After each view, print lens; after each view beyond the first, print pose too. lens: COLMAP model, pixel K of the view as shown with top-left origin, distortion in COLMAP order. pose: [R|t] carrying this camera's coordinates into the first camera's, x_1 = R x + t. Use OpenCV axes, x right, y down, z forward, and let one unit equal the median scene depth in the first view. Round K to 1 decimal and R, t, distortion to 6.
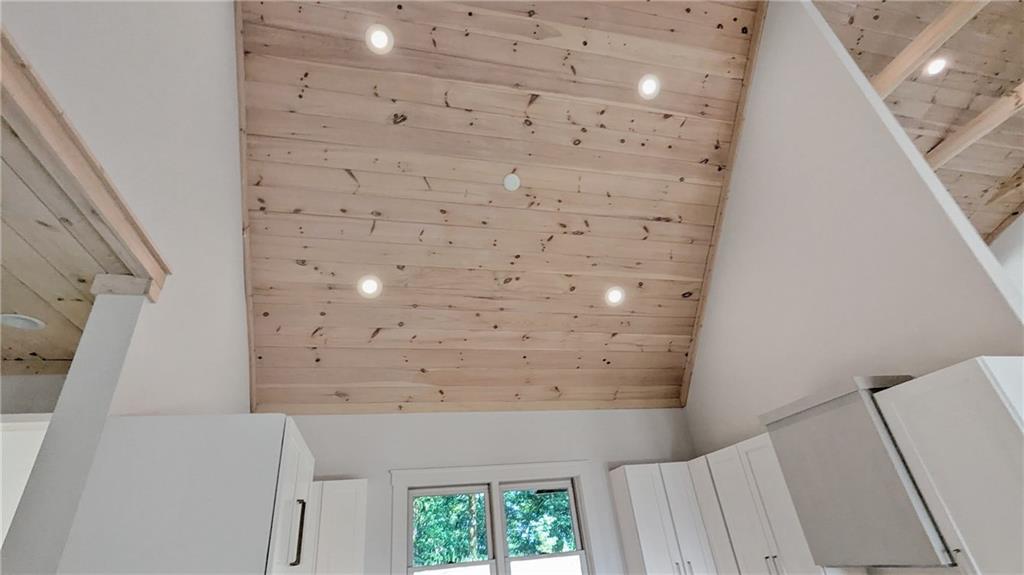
lens RADIAL K [[484.8, 0, 521.3], [0, 484.8, 290.1], [0, 0, 1]] dist [-0.001931, 0.001817]
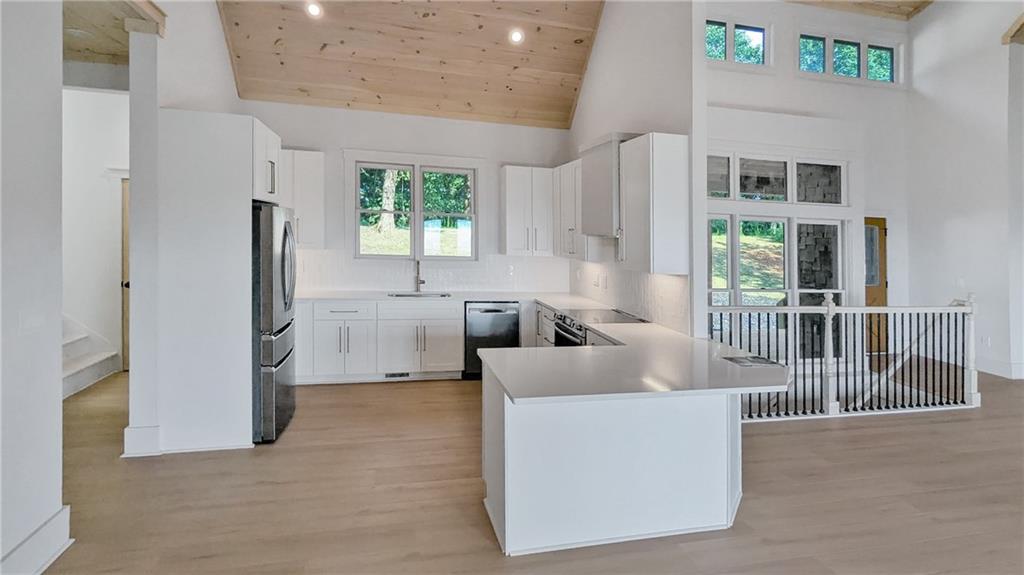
lens RADIAL K [[484.8, 0, 516.1], [0, 484.8, 251.2], [0, 0, 1]] dist [-0.001931, 0.001817]
pose [[0.992144, 0.123799, 0.018017, 0.246365], [-0.114993, 0.845741, 0.521056, -0.175886], [0.049268, -0.519034, 0.853333, -0.360711]]
